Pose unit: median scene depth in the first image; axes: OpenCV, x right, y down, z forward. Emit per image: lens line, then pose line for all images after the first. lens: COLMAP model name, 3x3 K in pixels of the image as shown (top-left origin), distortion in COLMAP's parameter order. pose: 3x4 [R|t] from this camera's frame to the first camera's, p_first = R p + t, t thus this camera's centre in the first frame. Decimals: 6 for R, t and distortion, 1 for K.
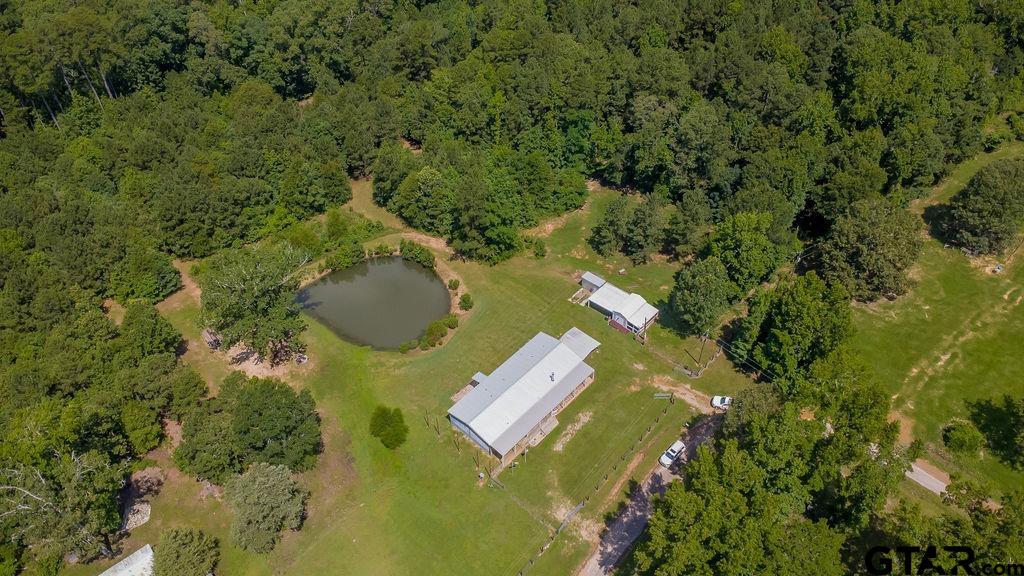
lens RADIAL K [[737.0, 0, 512.0], [0, 737.0, 288.0], [0, 0, 1]] dist [-0.008989, -0.001850]
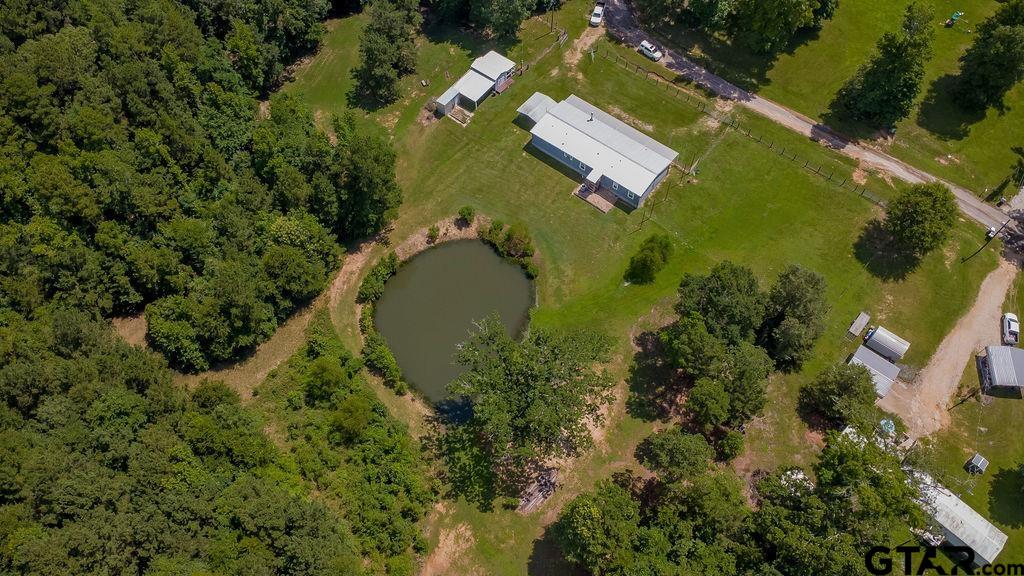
lens RADIAL K [[737.0, 0, 512.0], [0, 737.0, 288.0], [0, 0, 1]] dist [-0.008989, -0.001850]
pose [[-0.073097, -0.845247, 0.529352, -0.689559], [0.705670, 0.331236, 0.626348, -0.530086], [-0.704760, 0.419332, 0.572253, 0.569834]]
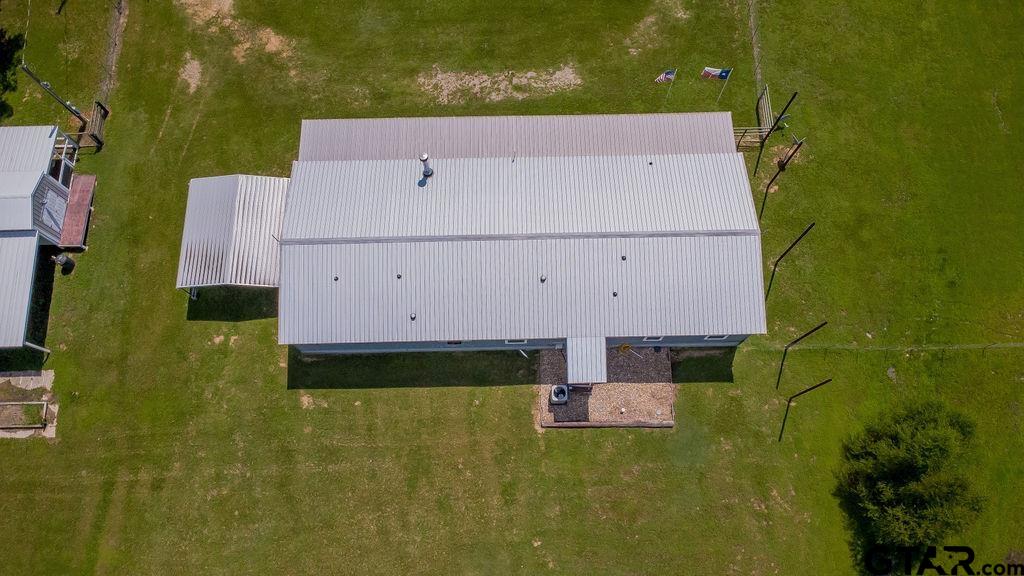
lens RADIAL K [[774.4, 0, 512.0], [0, 774.4, 288.0], [0, 0, 1]] dist [0.006779, 0.000446]
pose [[-0.694334, -0.675990, 0.246856, -0.079083], [0.516037, -0.228585, 0.825503, -0.131572], [-0.501604, 0.700561, 0.507550, 0.842245]]
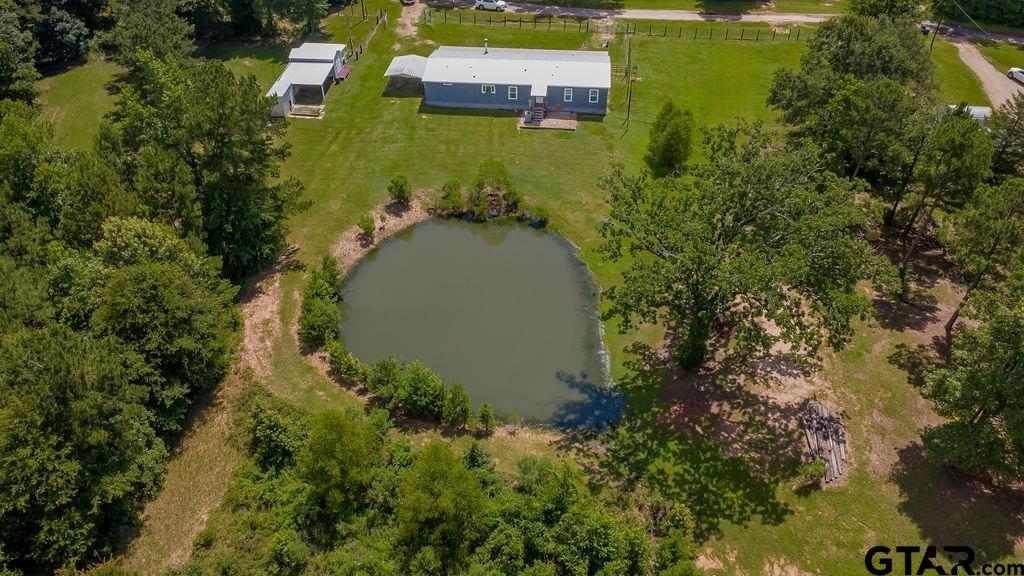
lens RADIAL K [[729.9, 0, 512.0], [0, 729.9, 288.0], [0, 0, 1]] dist [0.004835, -0.001470]
pose [[-0.608608, -0.488147, 0.625547, -0.563685], [0.571488, 0.277241, 0.772359, -0.386556], [-0.550452, 0.827556, 0.110240, 1.091793]]
